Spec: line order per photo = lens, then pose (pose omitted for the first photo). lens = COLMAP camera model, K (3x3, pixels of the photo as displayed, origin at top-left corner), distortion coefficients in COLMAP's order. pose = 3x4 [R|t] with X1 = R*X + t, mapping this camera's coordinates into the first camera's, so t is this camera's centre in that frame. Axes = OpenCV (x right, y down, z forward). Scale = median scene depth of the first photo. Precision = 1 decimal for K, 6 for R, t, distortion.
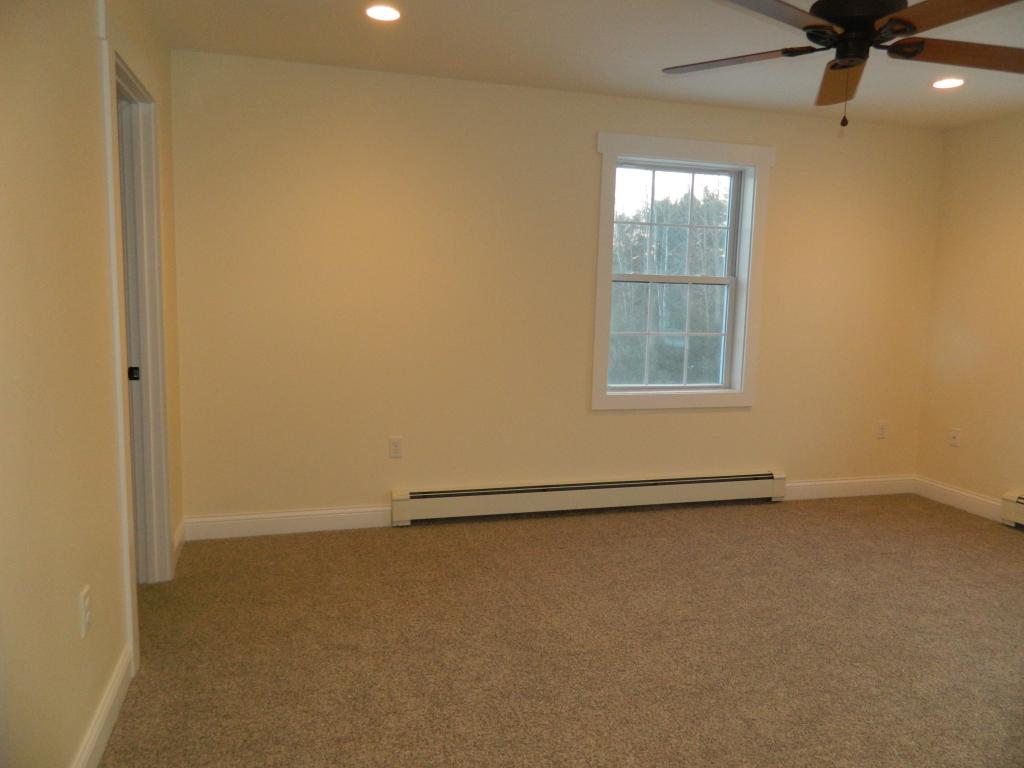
lens RADIAL K [[765.1, 0, 513.1], [0, 765.1, 381.7], [0, 0, 1]] dist [0.022655, -0.009813]
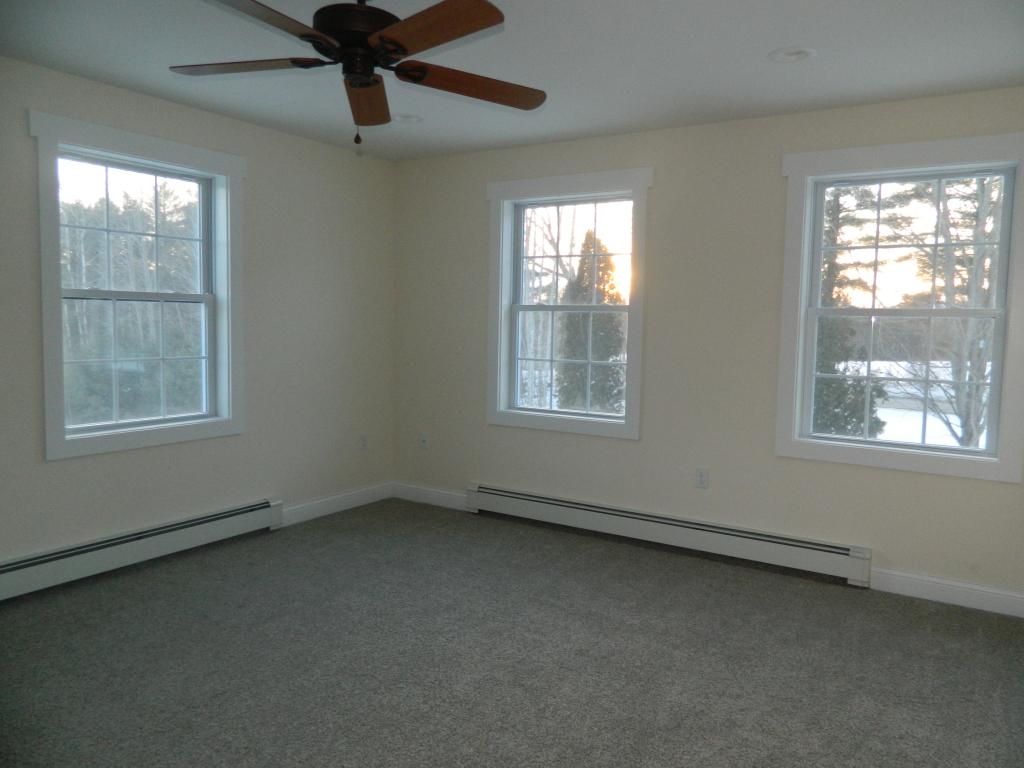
lens RADIAL K [[765.1, 0, 513.1], [0, 765.1, 381.7], [0, 0, 1]] dist [0.022655, -0.009813]
pose [[0.761705, -0.064316, 0.644723, -0.038983], [0.076544, 0.997025, 0.009029, -0.015470], [-0.643386, 0.042472, 0.764363, 0.083204]]
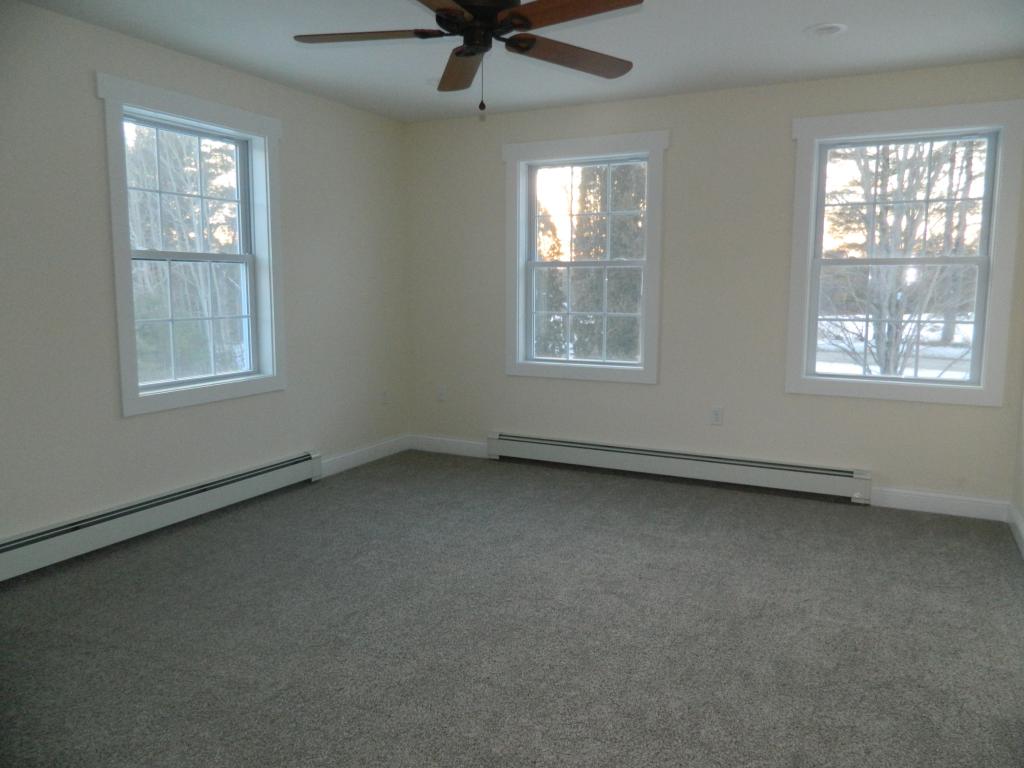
lens RADIAL K [[765.1, 0, 513.1], [0, 765.1, 381.7], [0, 0, 1]] dist [0.022655, -0.009813]
pose [[0.689733, -0.117285, 0.714502, -0.202183], [0.100364, 0.992754, 0.066075, -0.013835], [-0.717074, 0.026136, 0.696507, 0.135604]]
